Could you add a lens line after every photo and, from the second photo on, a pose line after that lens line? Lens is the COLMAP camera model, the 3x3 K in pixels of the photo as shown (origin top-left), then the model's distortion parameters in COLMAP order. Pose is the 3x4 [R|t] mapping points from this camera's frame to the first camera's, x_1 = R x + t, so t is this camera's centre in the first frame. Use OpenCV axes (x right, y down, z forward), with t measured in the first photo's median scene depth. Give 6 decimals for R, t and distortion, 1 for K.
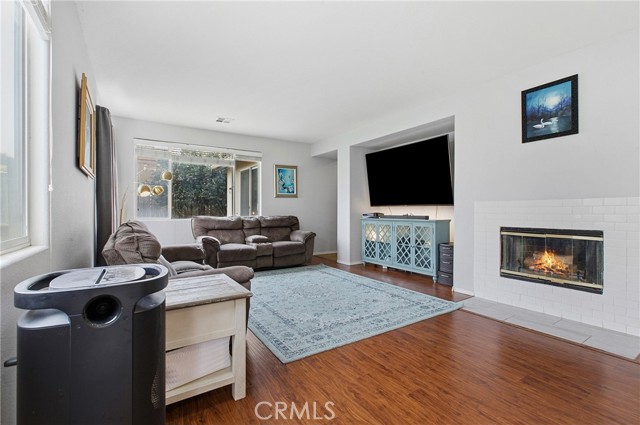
lens RADIAL K [[288.9, 0, 320.0], [0, 288.9, 212.5], [0, 0, 1]] dist [-0.000946, 0.000029]
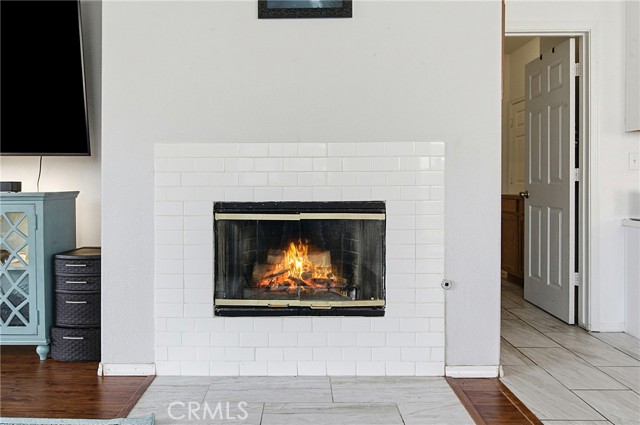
lens RADIAL K [[474.9, 0, 300.6], [0, 474.9, 184.9], [0, 0, 1]] dist [0.000024, -0.000318]
pose [[0.566120, -0.005808, 0.824302, 0.106989], [0.006877, 0.999974, 0.002322, 0.022306], [-0.824294, 0.004354, 0.566145, 0.485778]]
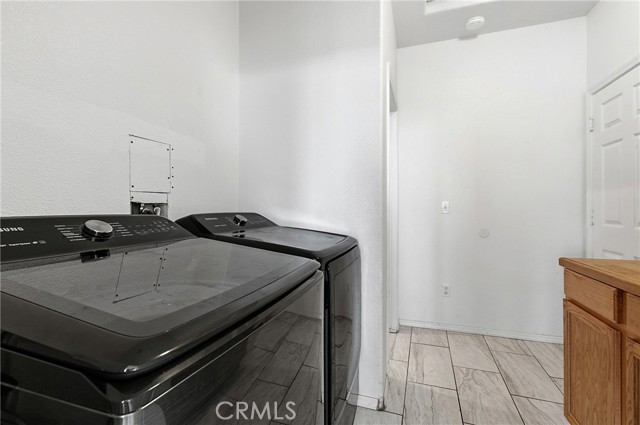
lens RADIAL K [[288.9, 0, 320.0], [0, 288.9, 212.5], [0, 0, 1]] dist [-0.000946, 0.000029]
pose [[0.800370, -0.006925, 0.599467, 1.151103], [0.007918, 0.999968, 0.000979, -0.006380], [-0.599454, 0.003963, 0.800399, 0.690156]]
